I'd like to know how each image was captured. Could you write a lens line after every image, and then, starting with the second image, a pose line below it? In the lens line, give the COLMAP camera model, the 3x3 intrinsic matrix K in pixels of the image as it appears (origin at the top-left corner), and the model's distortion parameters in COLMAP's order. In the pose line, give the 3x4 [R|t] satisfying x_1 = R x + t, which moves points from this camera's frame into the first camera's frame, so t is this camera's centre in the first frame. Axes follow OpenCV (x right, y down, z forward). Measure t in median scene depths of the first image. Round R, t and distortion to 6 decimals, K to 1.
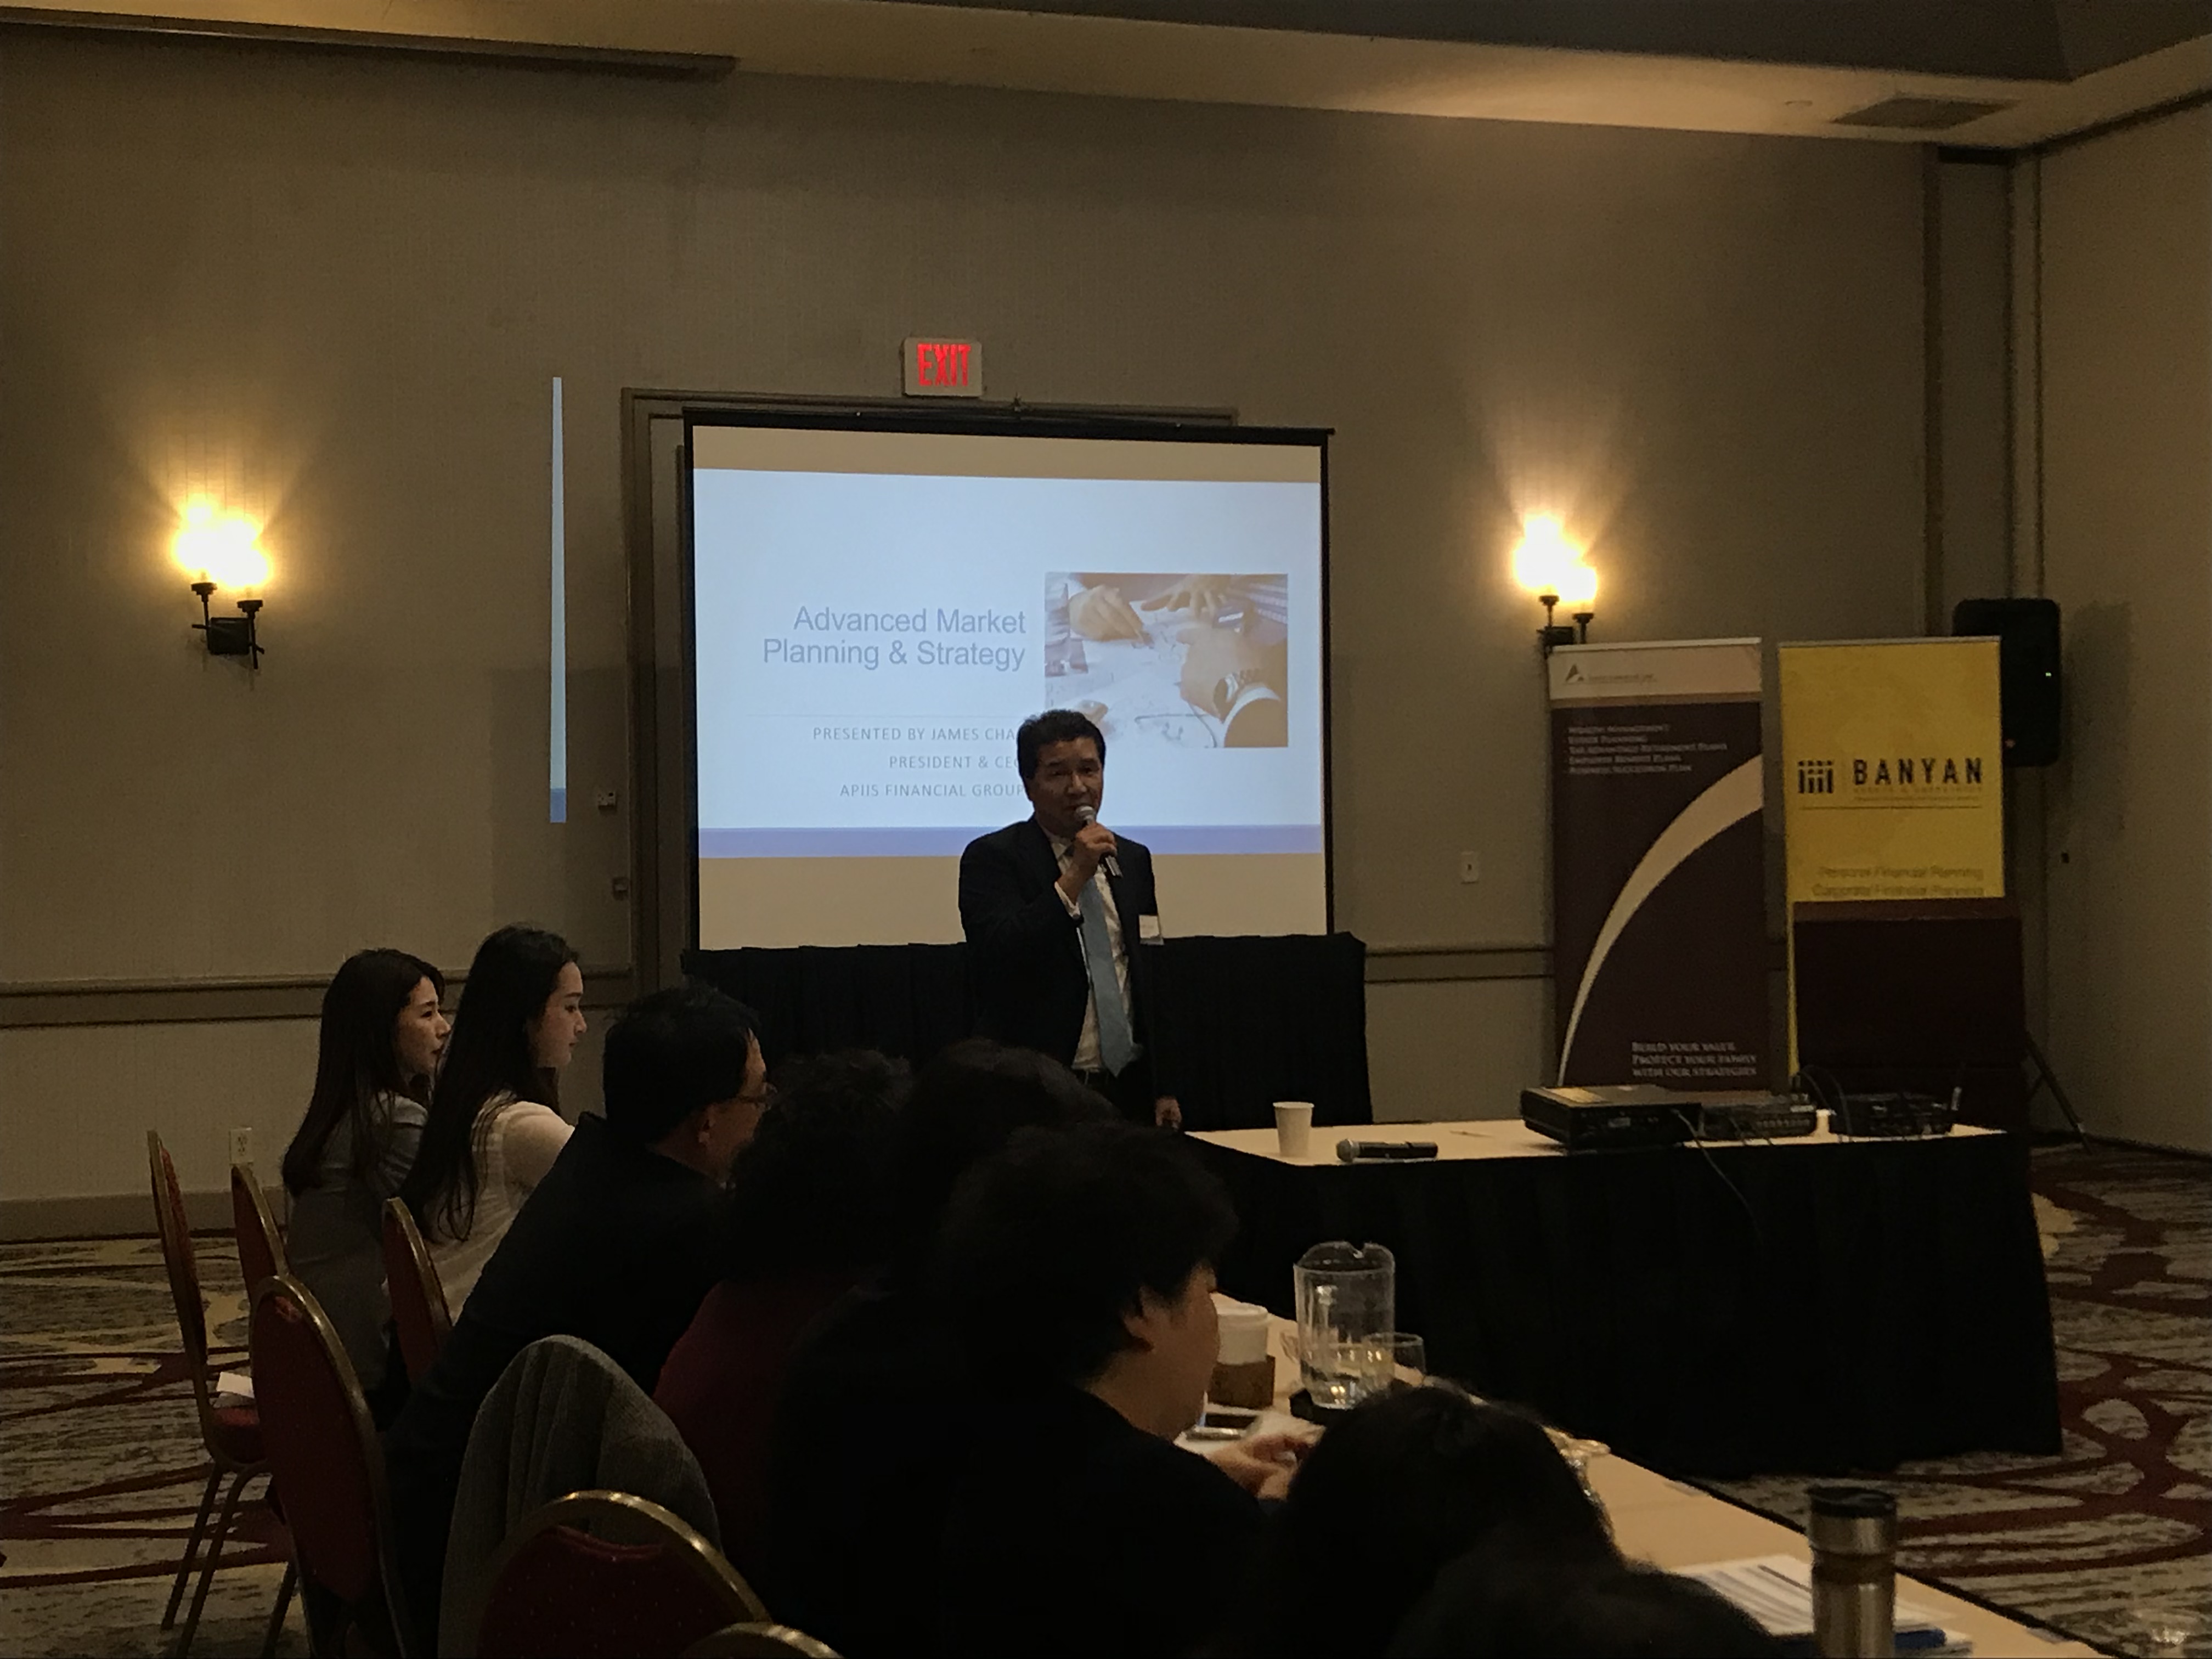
lens RADIAL K [[3536.8, 0, 1104.3], [0, 3536.8, 828.3], [0, 0, 1]] dist [-0.056514, 0.000000]
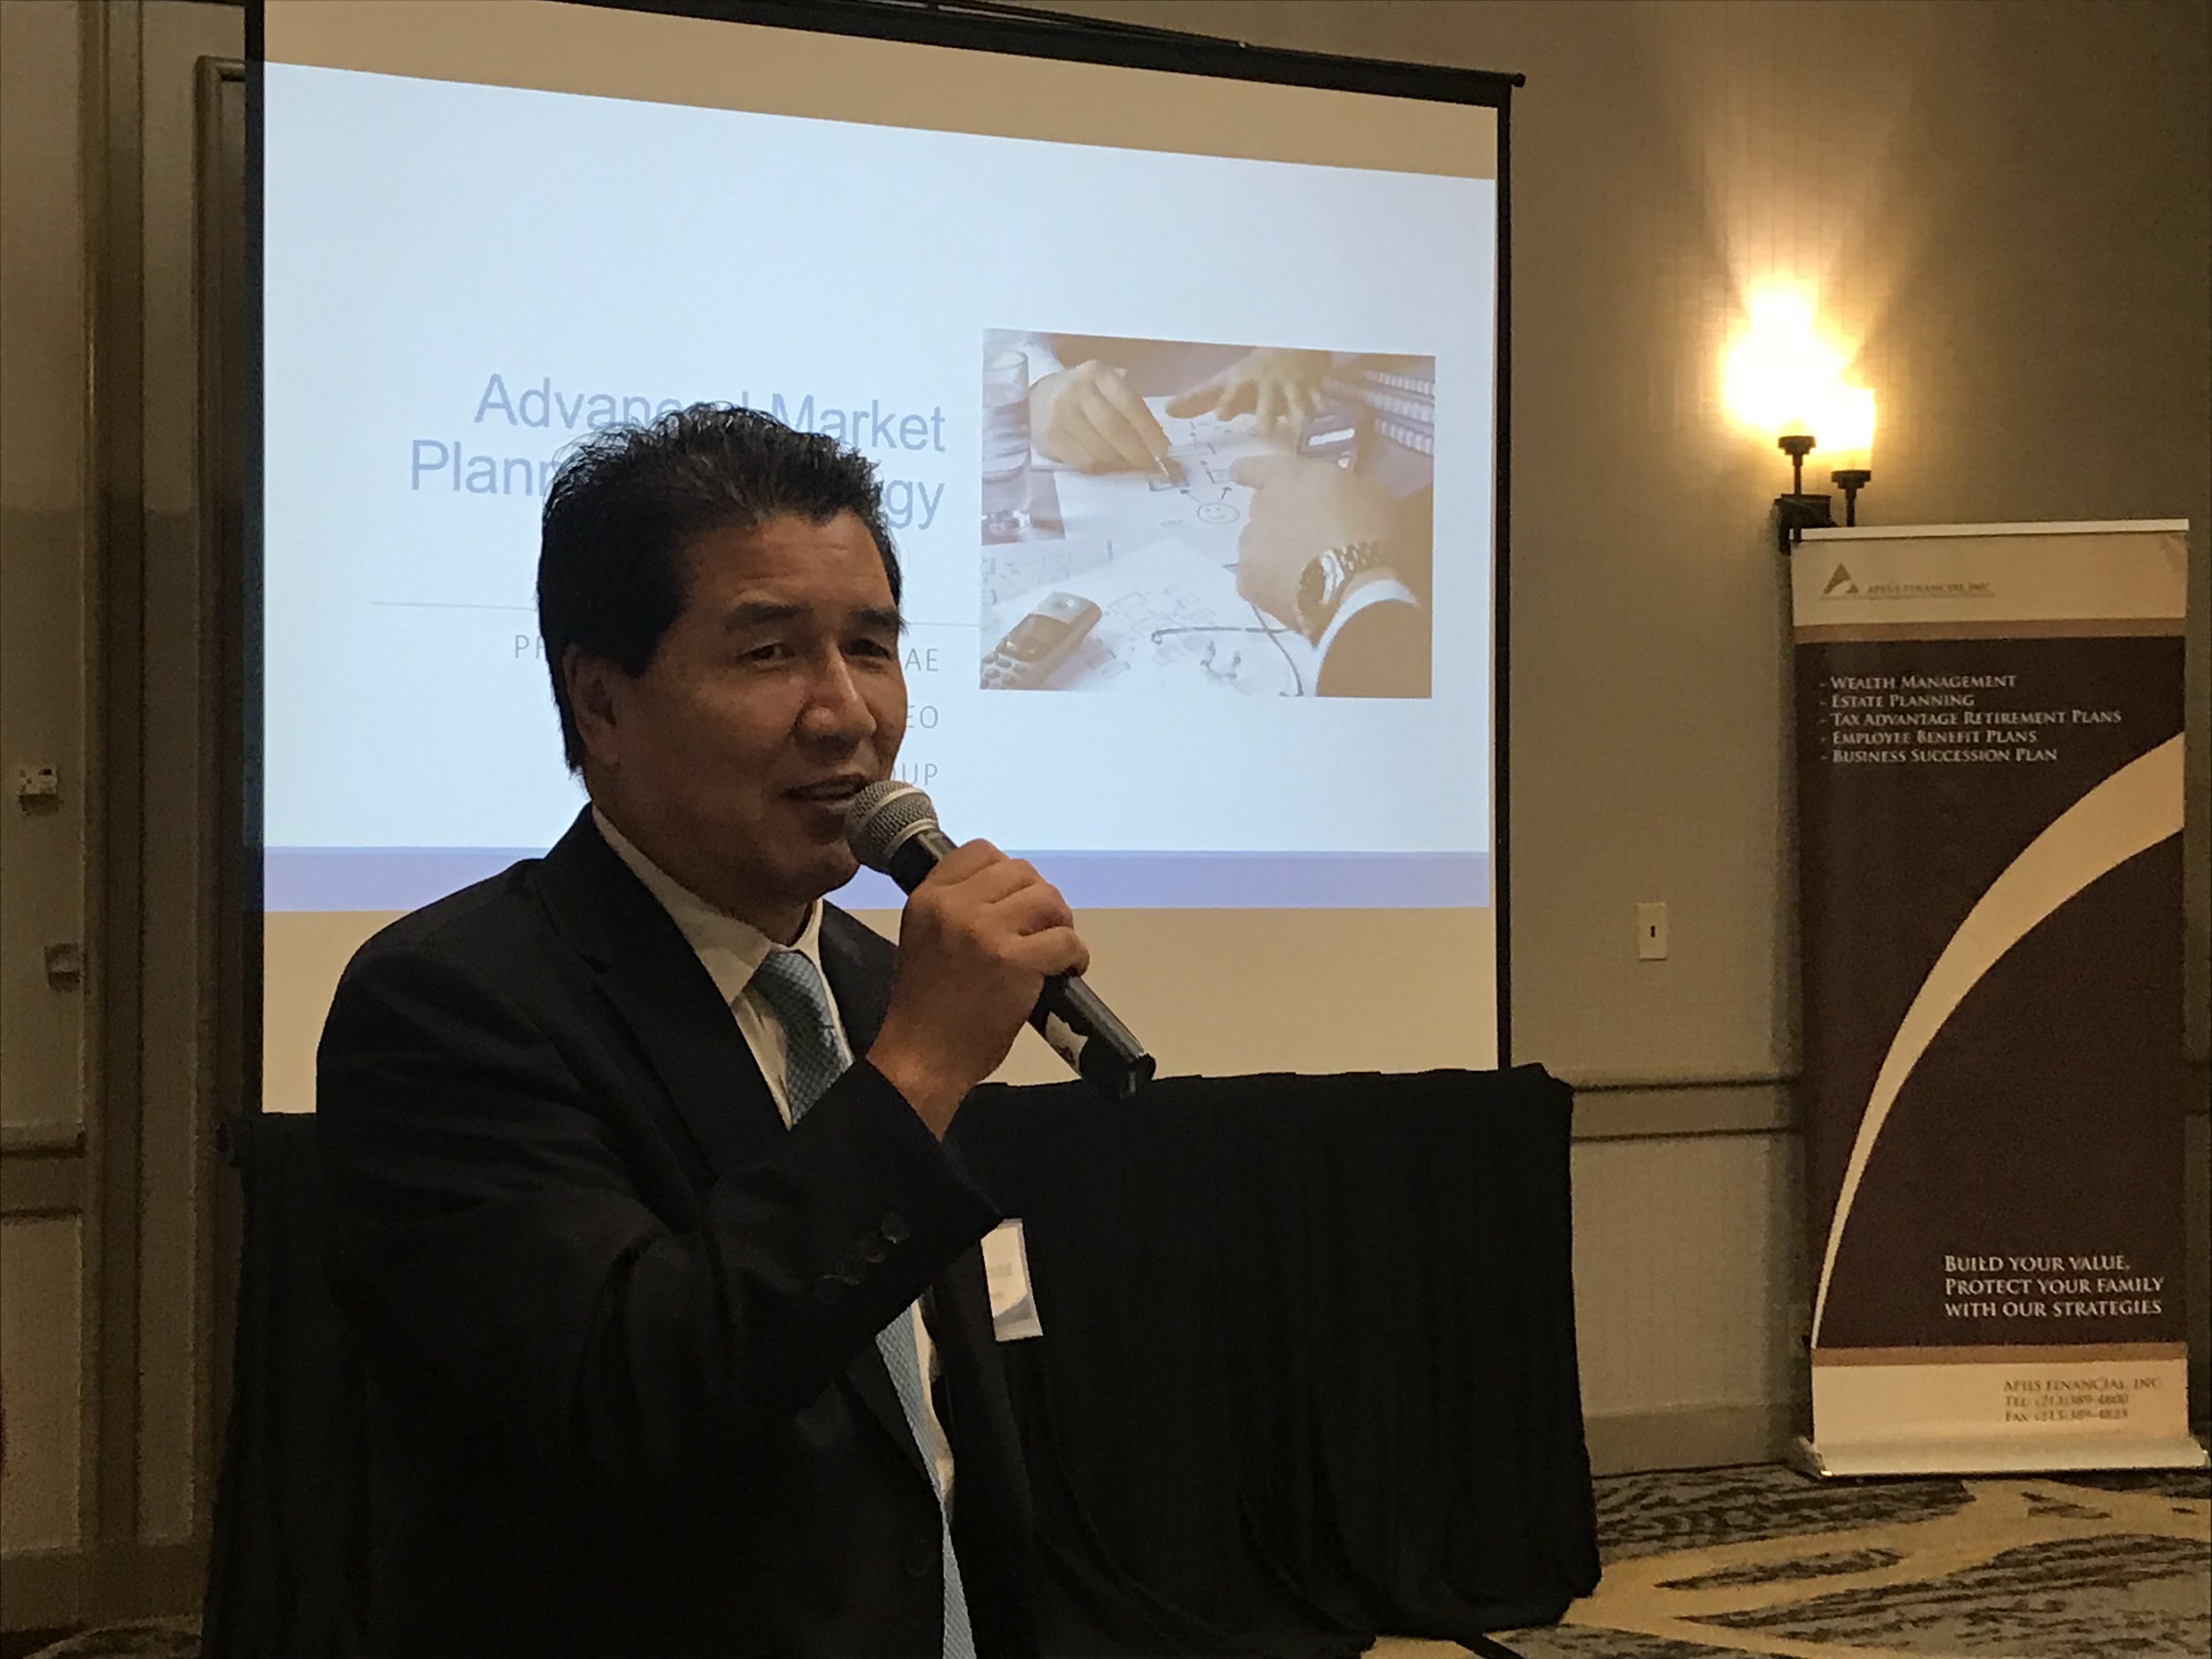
lens RADIAL K [[3995.8, 0, 1110.5], [0, 3995.8, 830.5], [0, 0, 1]] dist [0.029528, 0.000000]
pose [[0.986453, 0.012103, 0.163598, -0.086447], [-0.011629, 0.999925, -0.003852, -0.001314], [-0.163632, 0.001898, 0.986520, 0.442207]]
